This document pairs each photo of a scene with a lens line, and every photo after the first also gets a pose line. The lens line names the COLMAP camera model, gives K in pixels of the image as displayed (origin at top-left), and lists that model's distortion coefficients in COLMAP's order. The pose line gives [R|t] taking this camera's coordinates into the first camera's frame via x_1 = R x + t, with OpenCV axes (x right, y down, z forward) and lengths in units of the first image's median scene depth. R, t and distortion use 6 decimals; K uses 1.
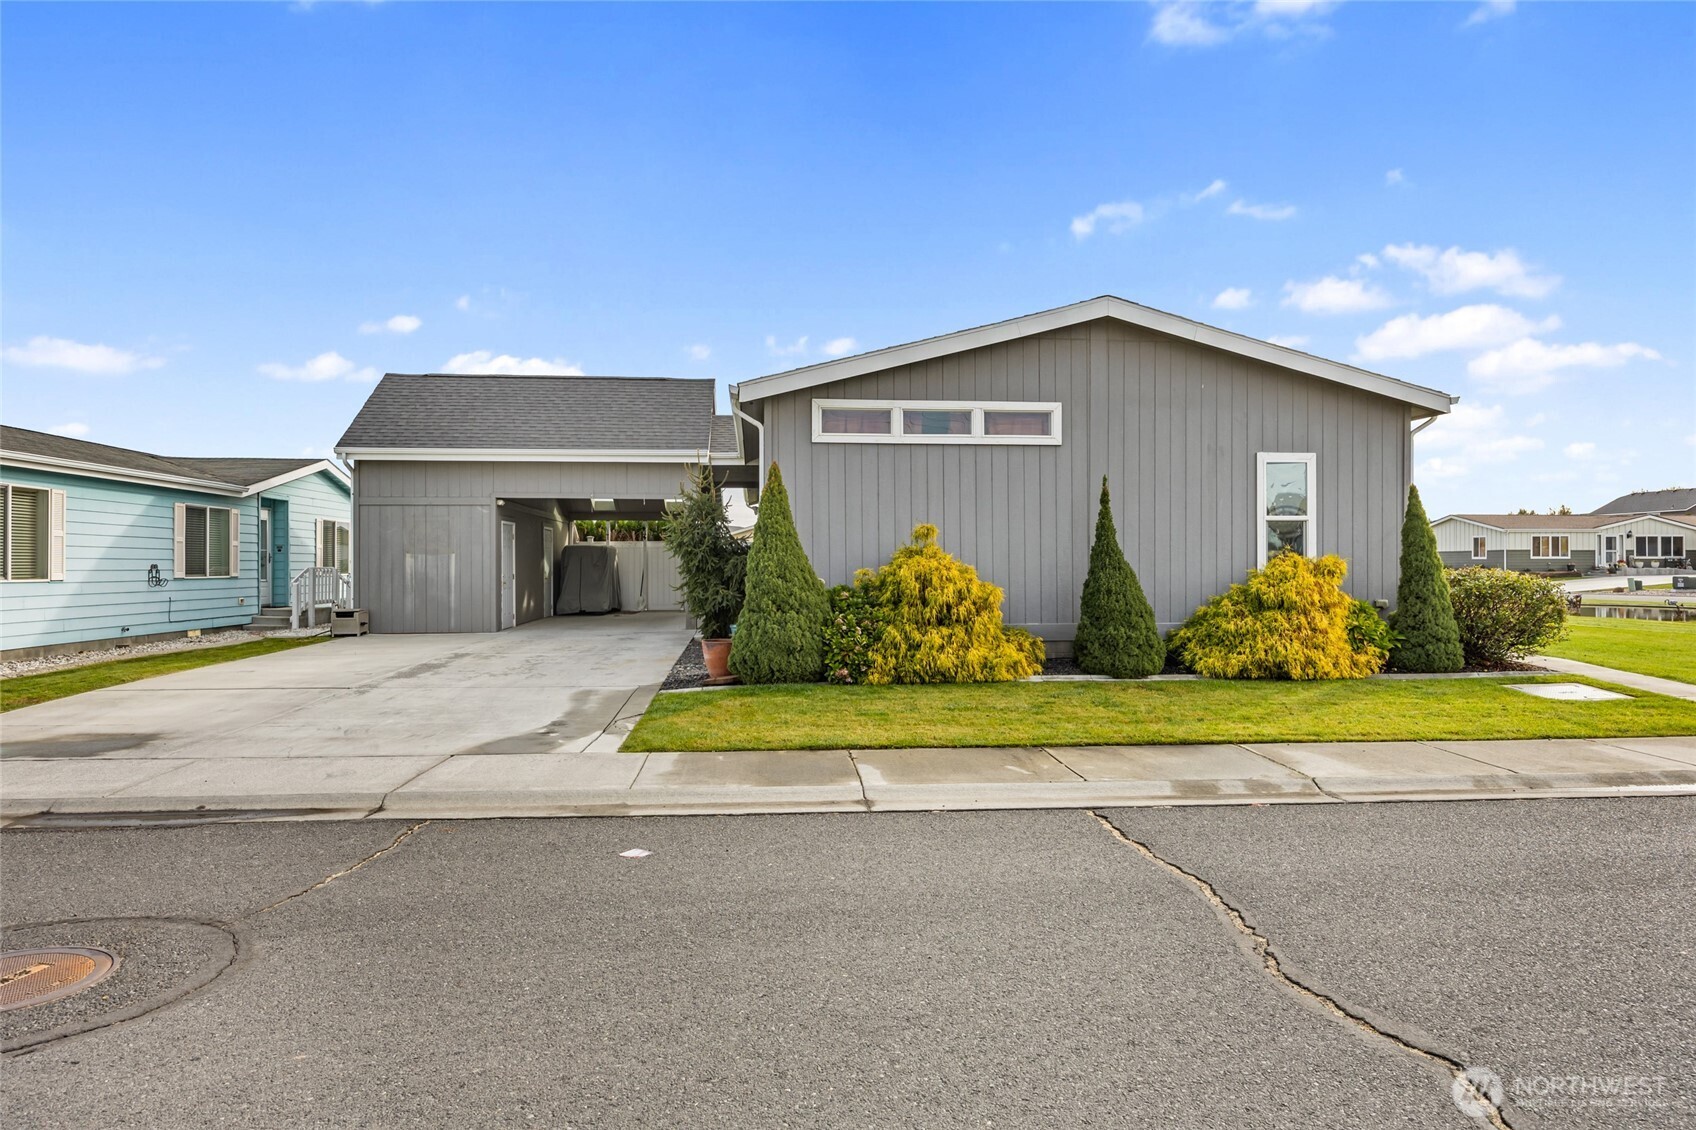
lens RADIAL K [[1005.6, 0, 839.2], [0, 1005.6, 563.5], [0, 0, 1]] dist [-0.001838, -0.000051]
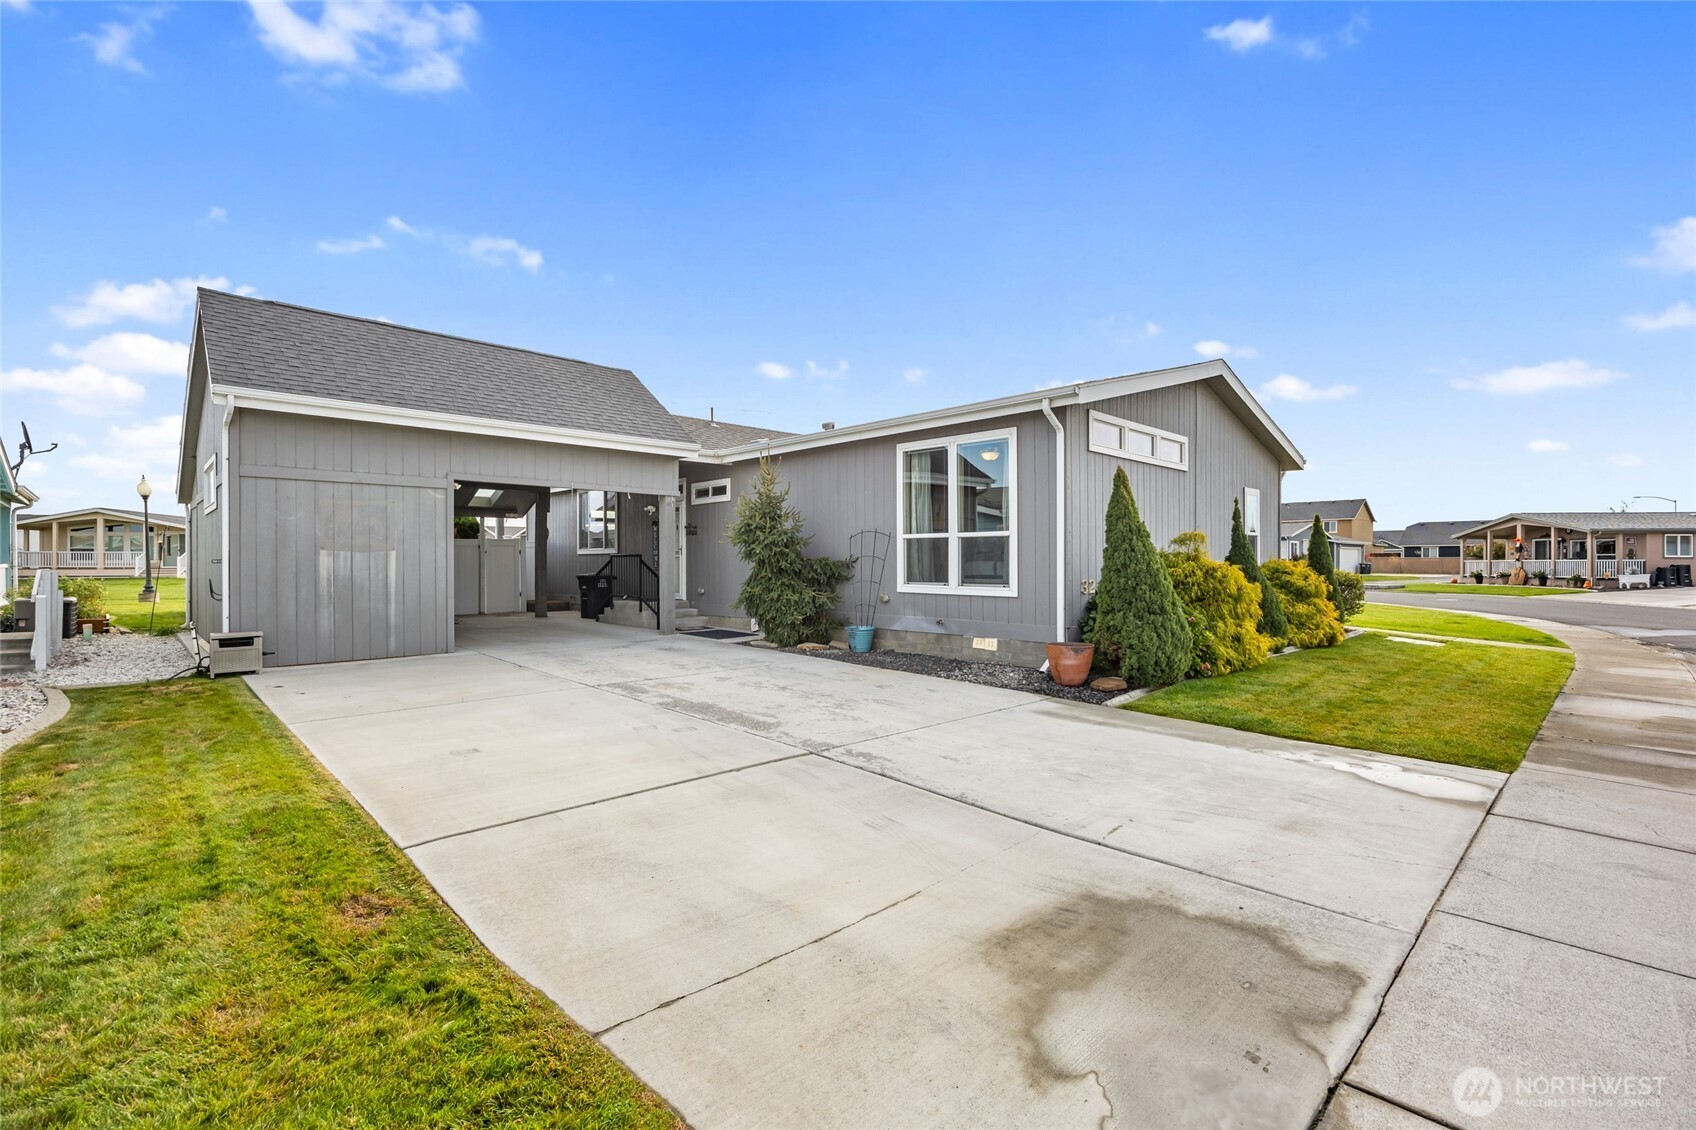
lens RADIAL K [[753.8, 0, 846.1], [0, 753.8, 563.4], [0, 0, 1]] dist [-0.014386, -0.000166]
pose [[0.772574, 0.002592, 0.634920, -0.426524], [-0.002963, 0.999995, -0.000477, -0.001103], [-0.634918, -0.001513, 0.772578, 0.322375]]
